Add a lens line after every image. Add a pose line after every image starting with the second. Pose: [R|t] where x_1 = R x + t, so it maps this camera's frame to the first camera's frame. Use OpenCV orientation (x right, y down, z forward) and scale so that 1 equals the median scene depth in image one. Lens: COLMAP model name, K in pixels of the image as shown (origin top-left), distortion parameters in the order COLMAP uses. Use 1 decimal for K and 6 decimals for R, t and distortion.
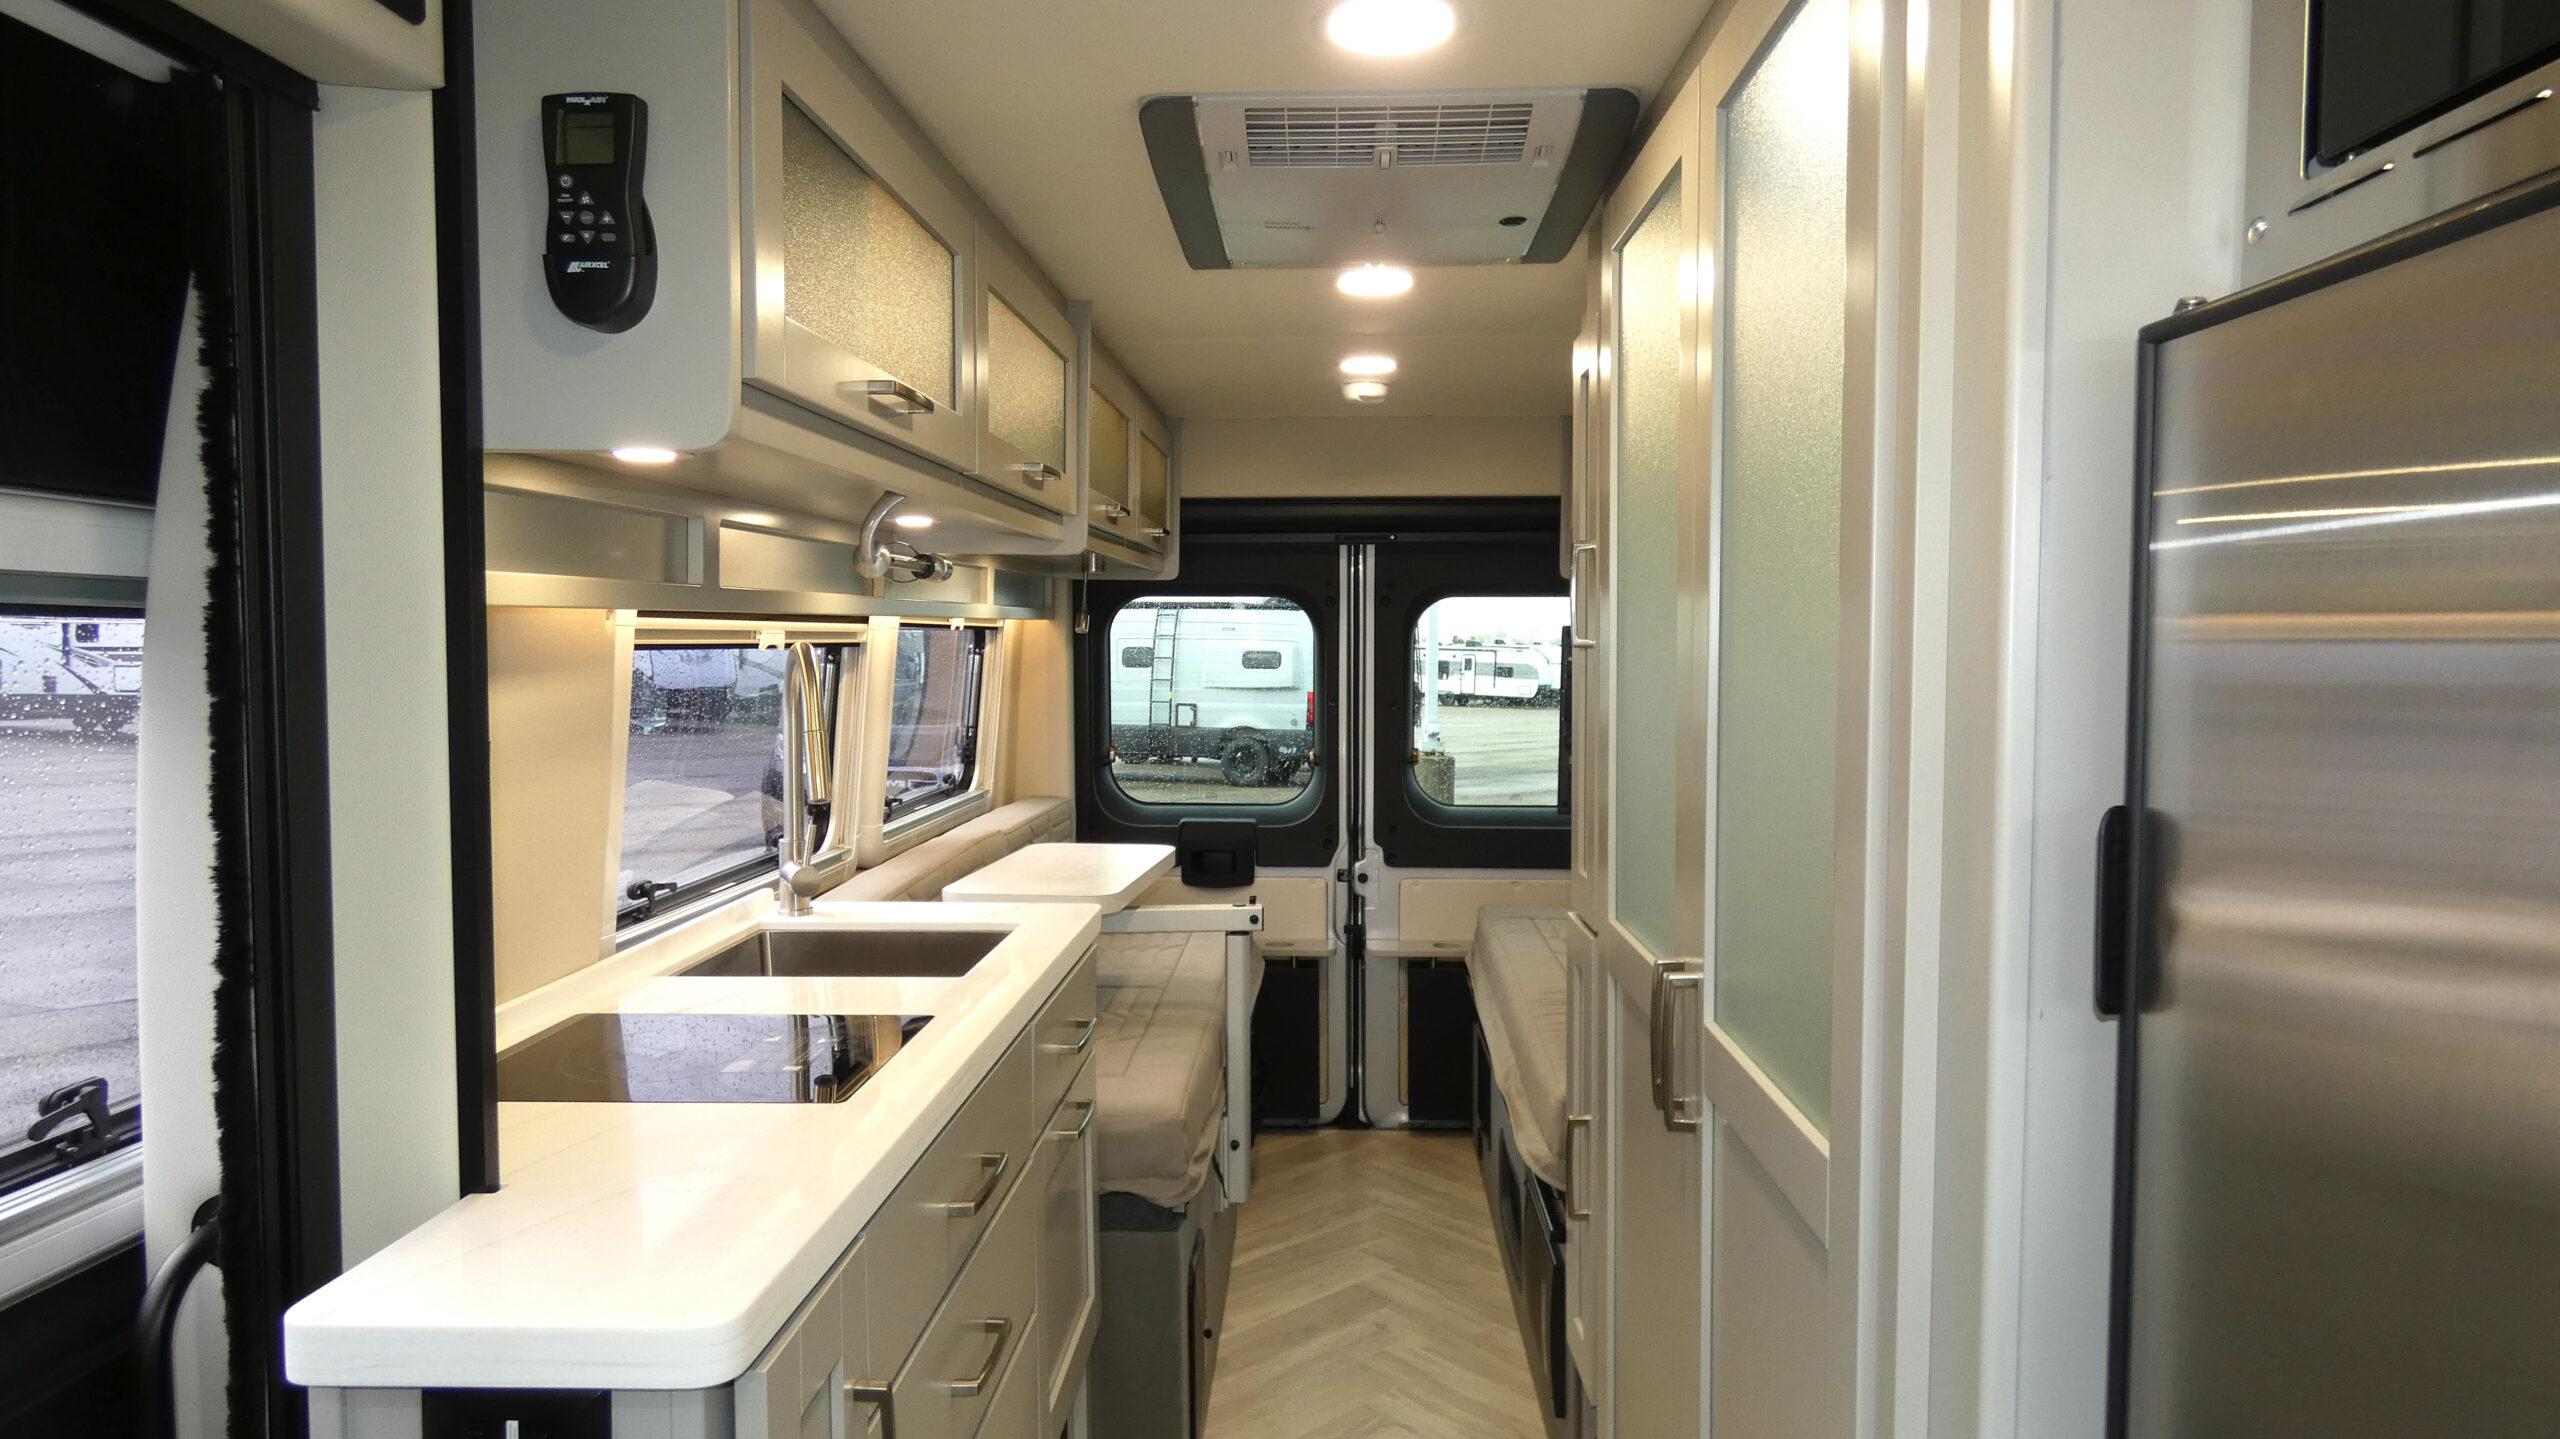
lens RADIAL K [[1529.8, 0, 1280.8], [0, 1529.8, 713.8], [0, 0, 1]] dist [-0.003327, -0.000235]
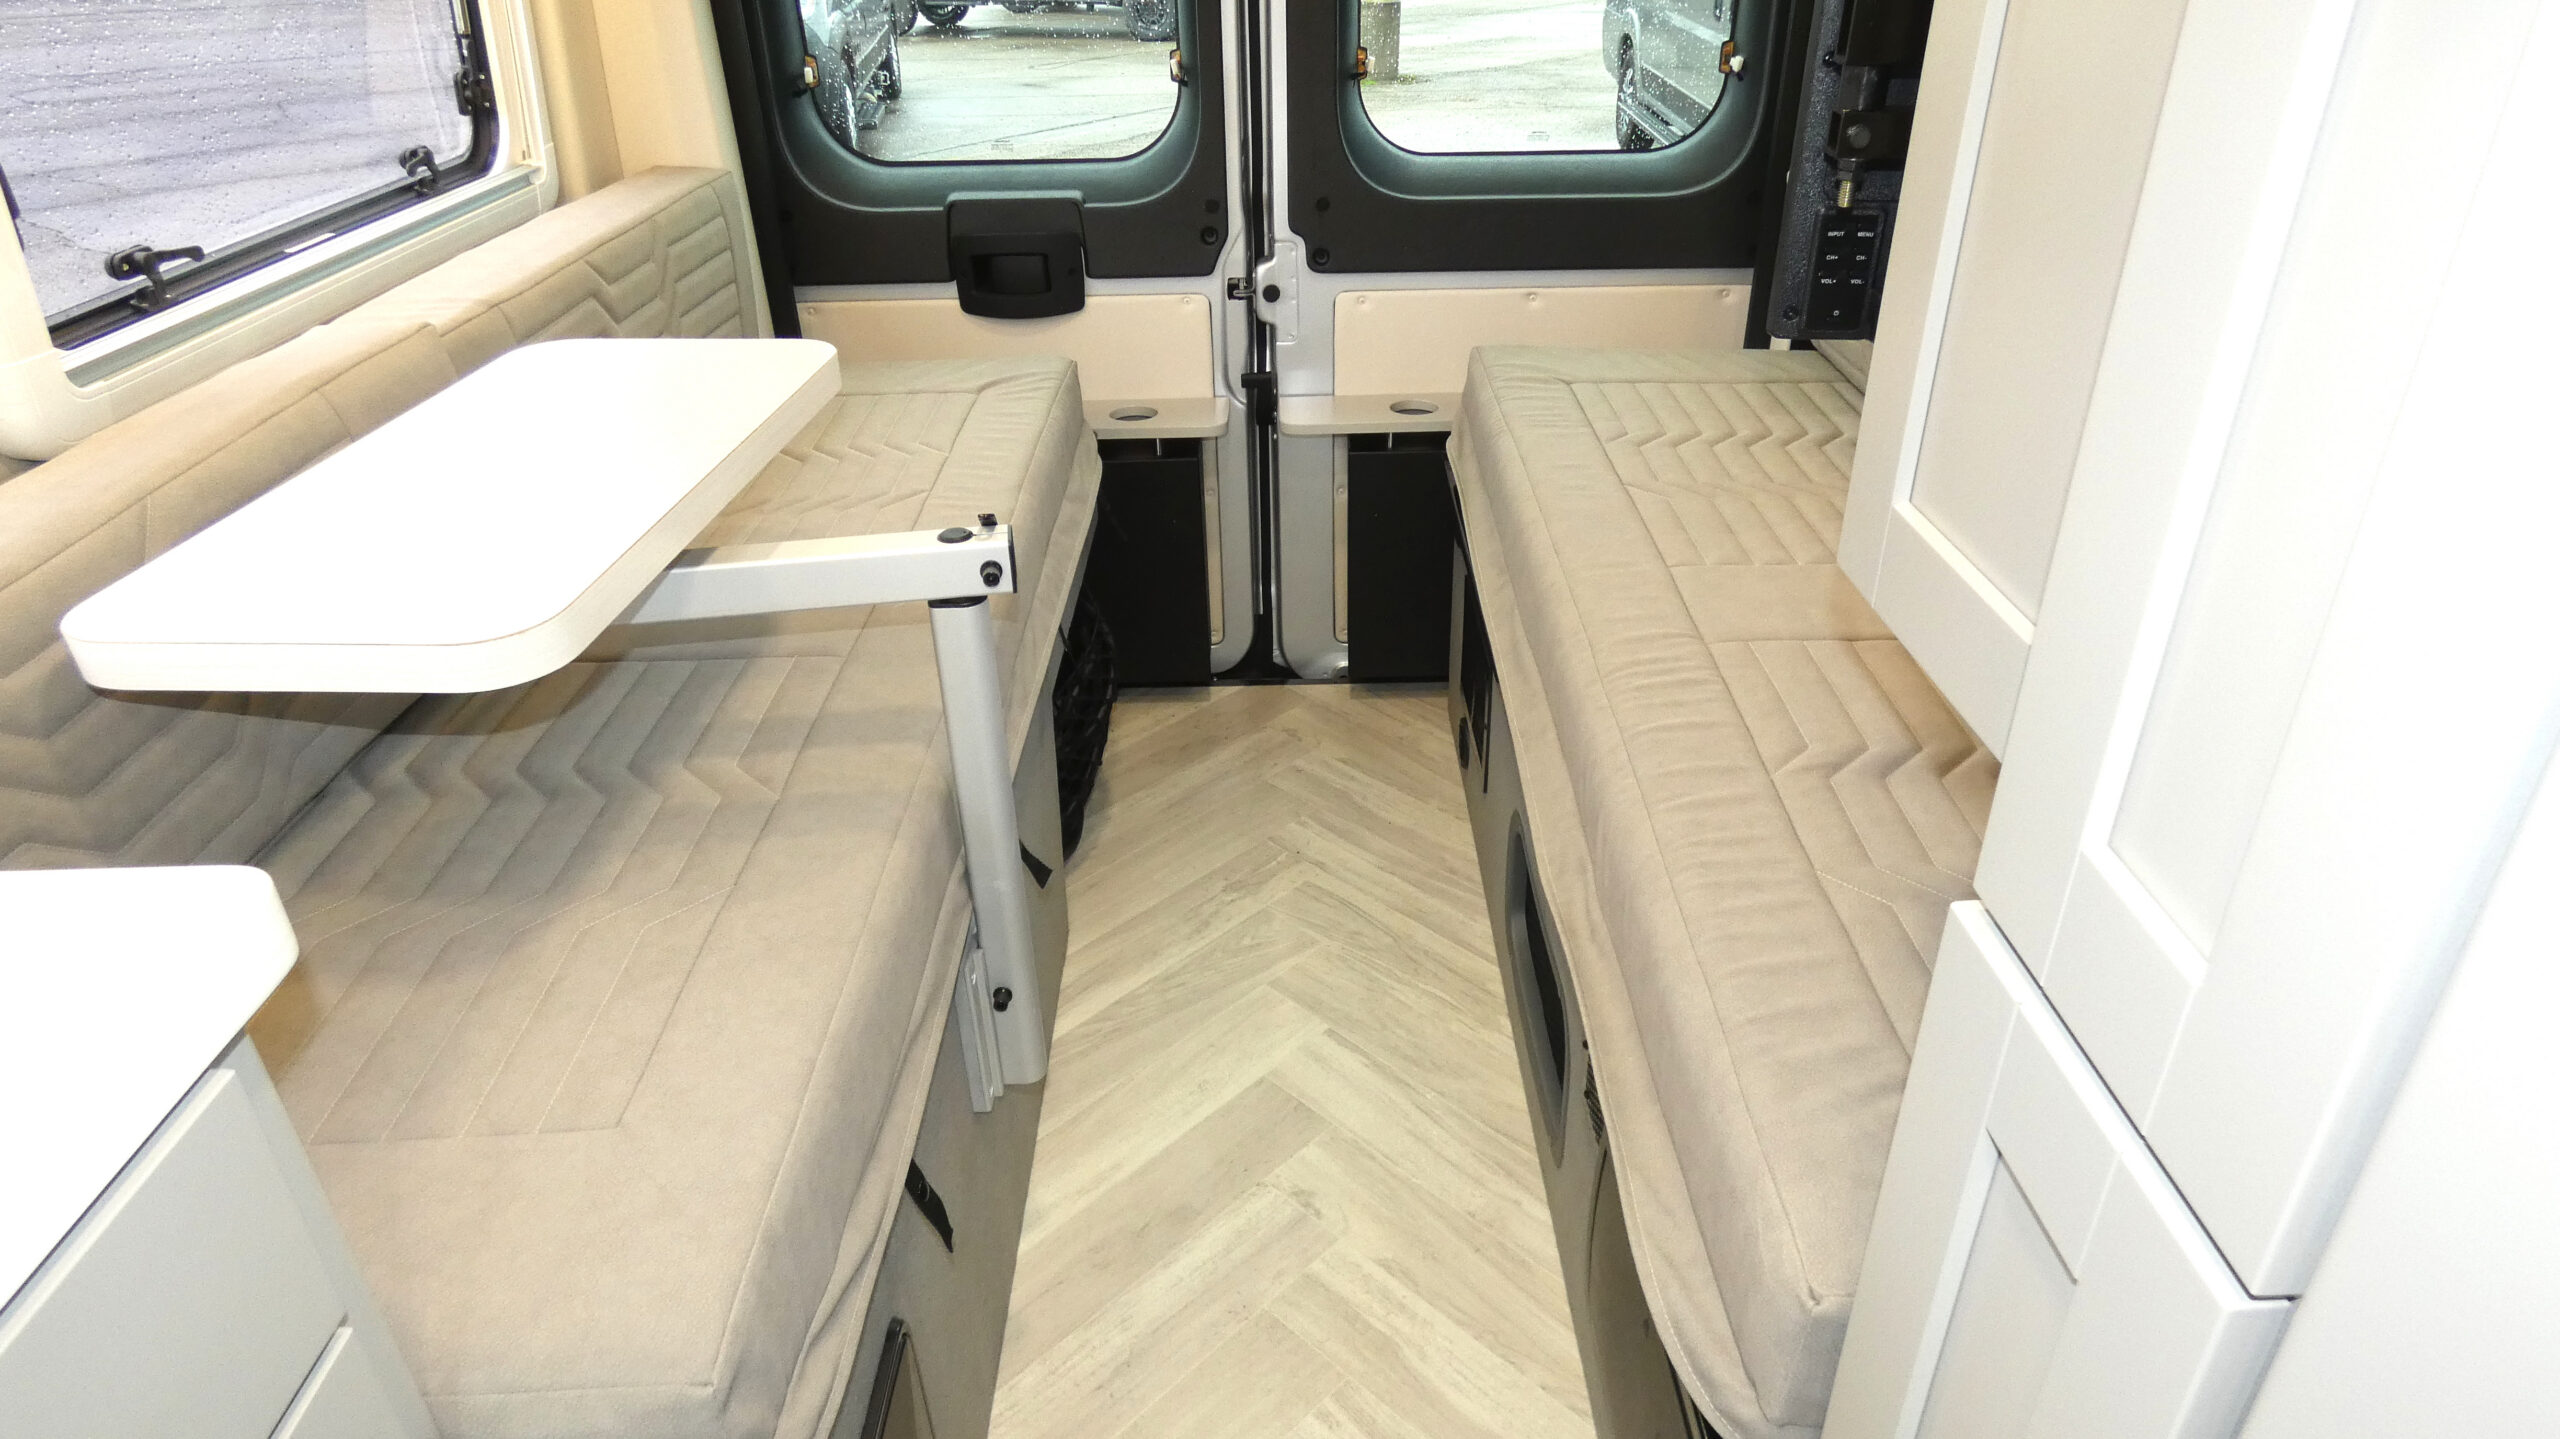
lens RADIAL K [[1529.8, 0, 1275.8], [0, 1529.8, 722.8], [0, 0, 1]] dist [-0.003327, -0.000235]
pose [[0.998803, -0.037478, 0.031429, 0.031333], [0.018992, 0.889305, 0.456921, -0.013536], [-0.045075, -0.455777, 0.888952, 0.413779]]
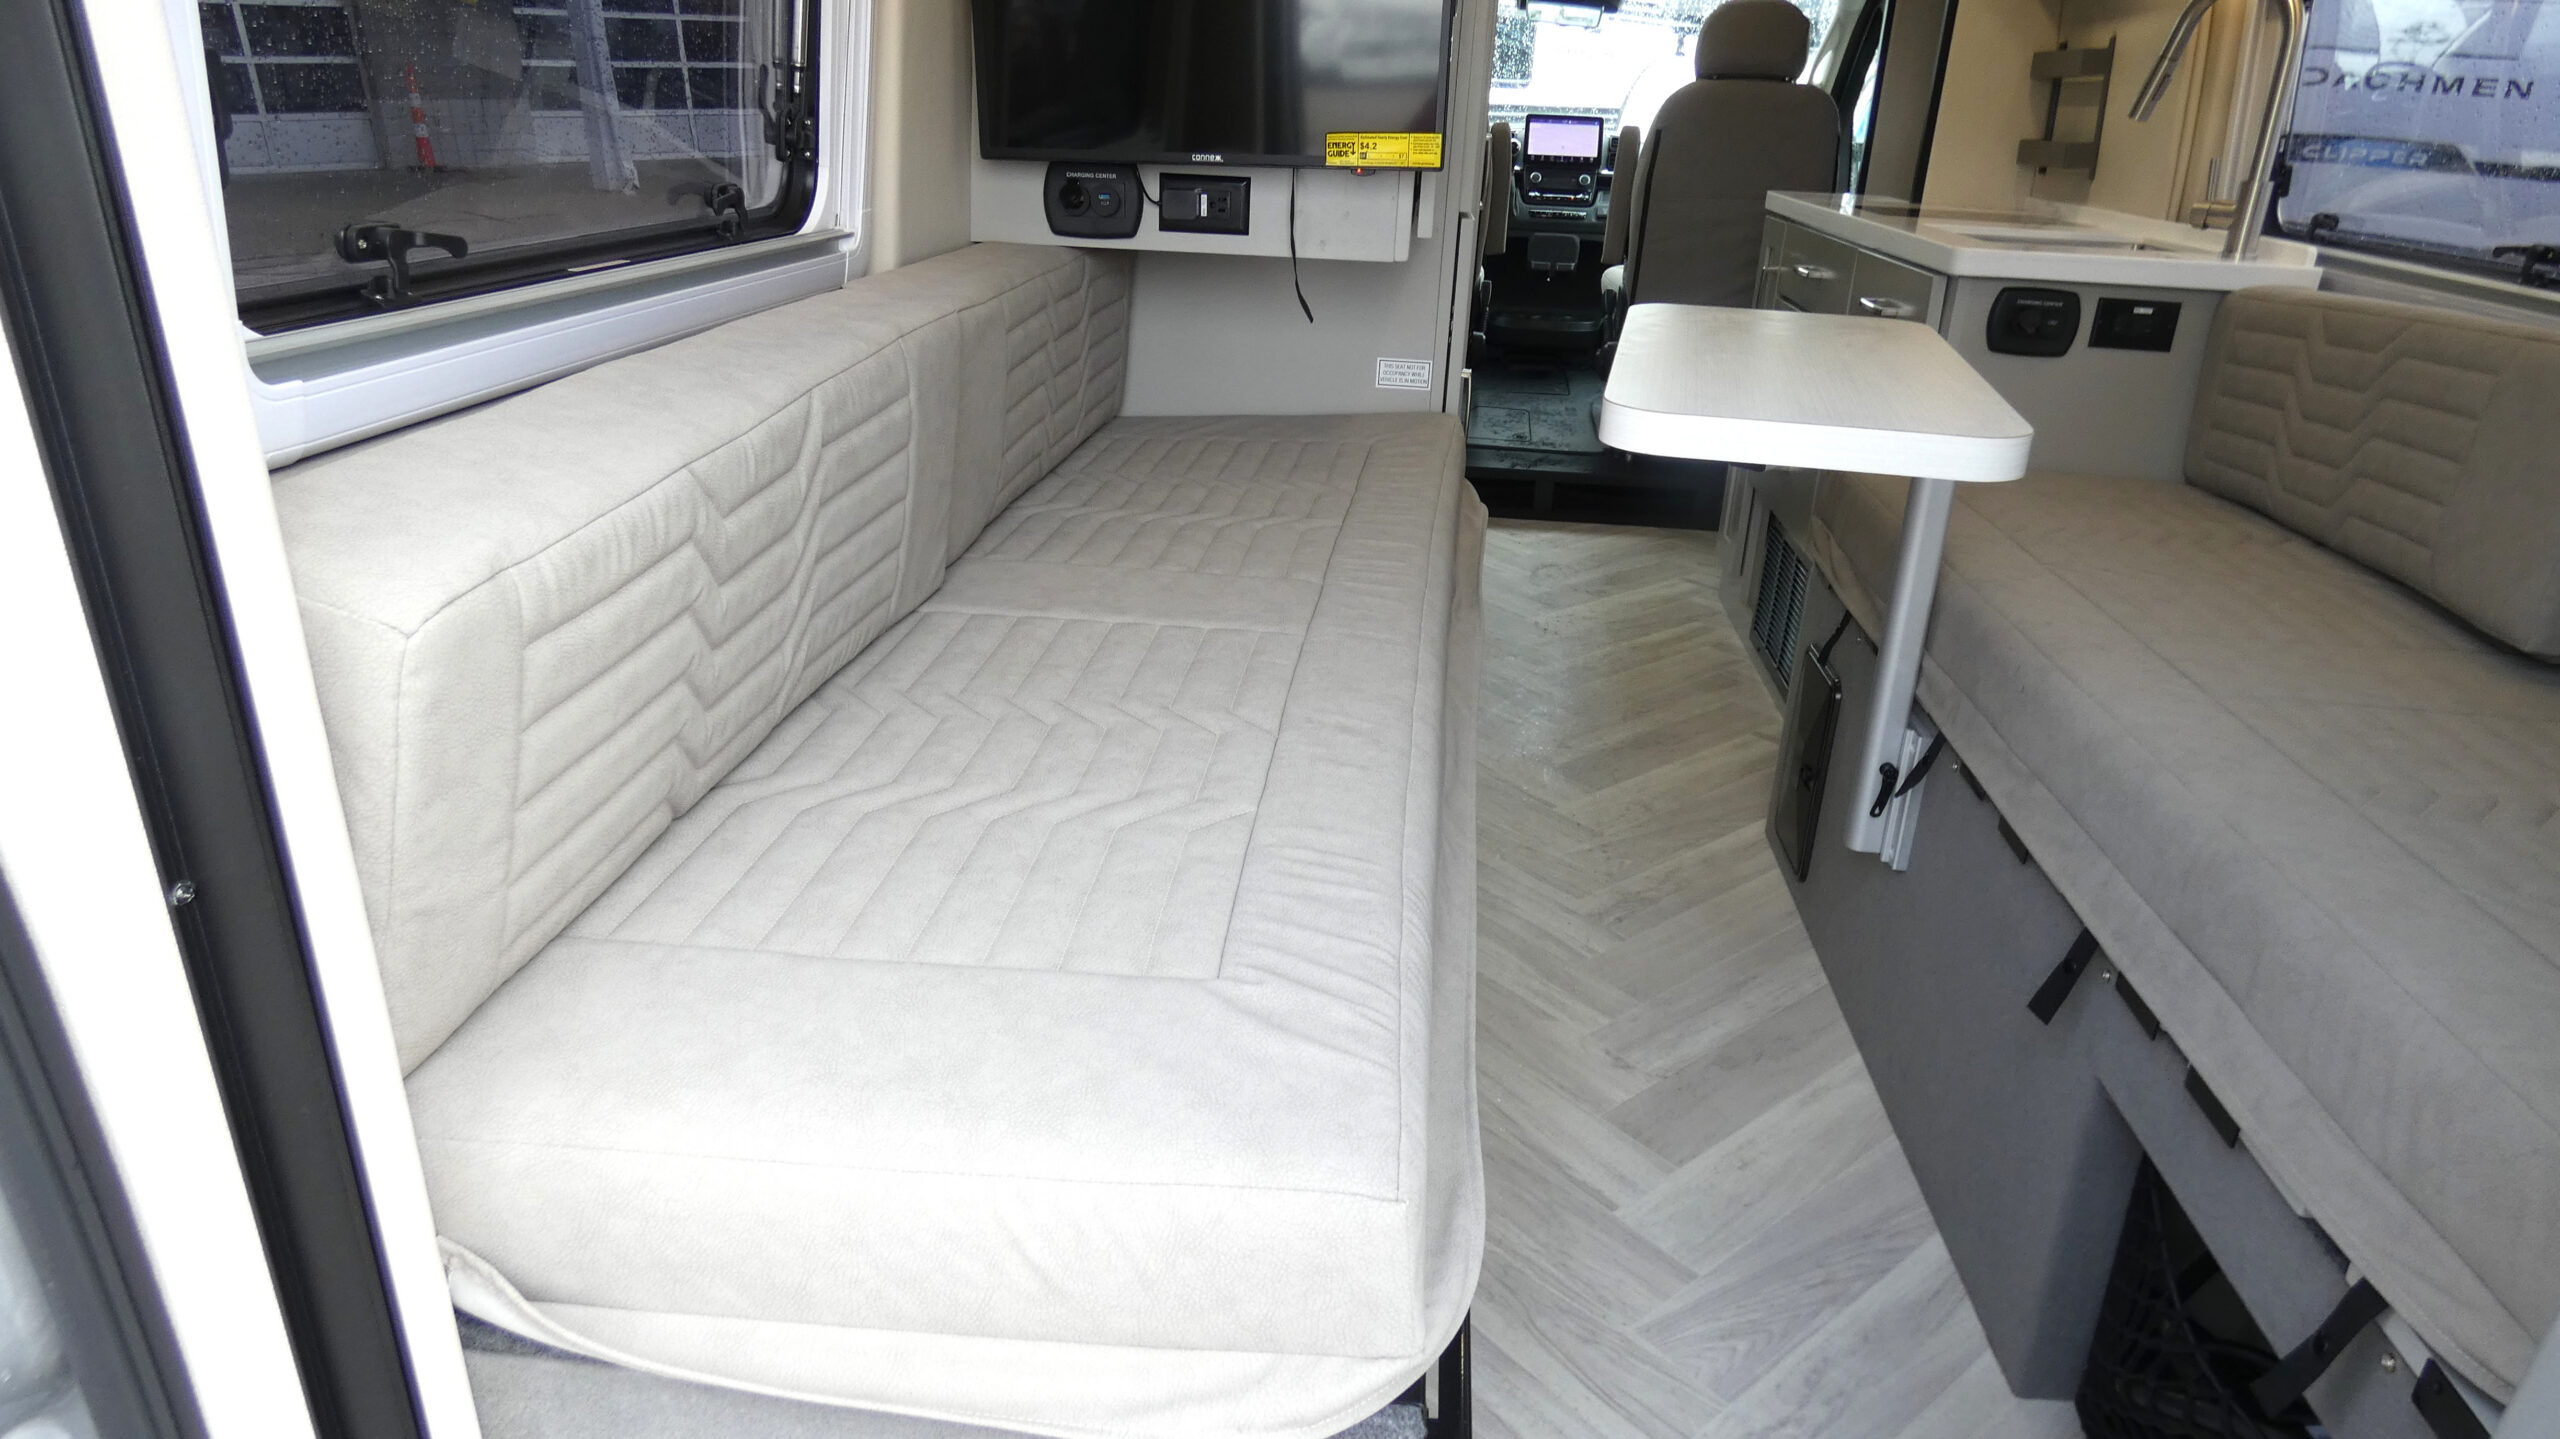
lens RADIAL K [[1529.8, 0, 1279.5], [0, 1529.8, 709.2], [0, 0, 1]] dist [-0.003327, -0.000235]
pose [[-0.997547, -0.058573, 0.038321, 0.139462], [-0.037157, 0.907112, 0.419246, -0.001464], [-0.059318, 0.416794, -0.907064, 1.105964]]
